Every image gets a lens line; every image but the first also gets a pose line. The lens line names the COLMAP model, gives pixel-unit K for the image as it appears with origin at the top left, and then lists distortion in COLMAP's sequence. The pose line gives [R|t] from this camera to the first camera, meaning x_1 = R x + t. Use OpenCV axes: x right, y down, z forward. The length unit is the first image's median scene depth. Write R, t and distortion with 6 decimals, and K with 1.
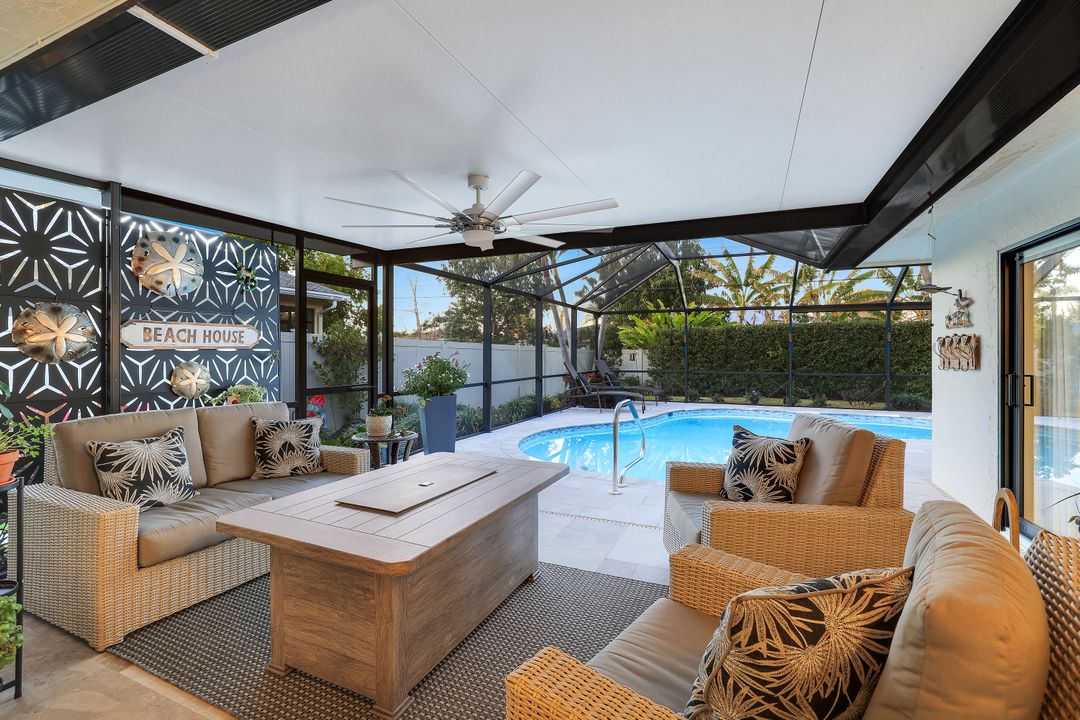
lens RADIAL K [[473.6, 0, 529.9], [0, 473.6, 353.6], [0, 0, 1]] dist [-0.012310, 0.000144]
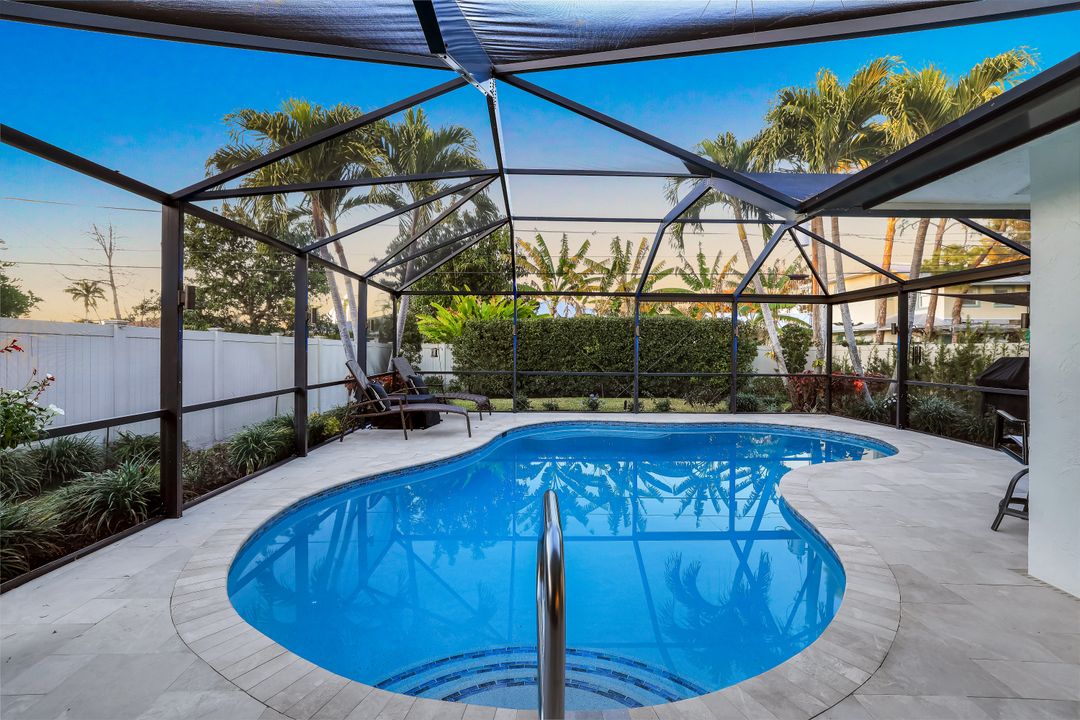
lens RADIAL K [[498.1, 0, 537.3], [0, 498.1, 353.6], [0, 0, 1]] dist [-0.023278, 0.000214]
pose [[0.906225, 0.000498, 0.422795, 0.011748], [-0.005184, 0.999937, 0.009932, -0.000691], [-0.422763, -0.011192, 0.906171, 0.147814]]
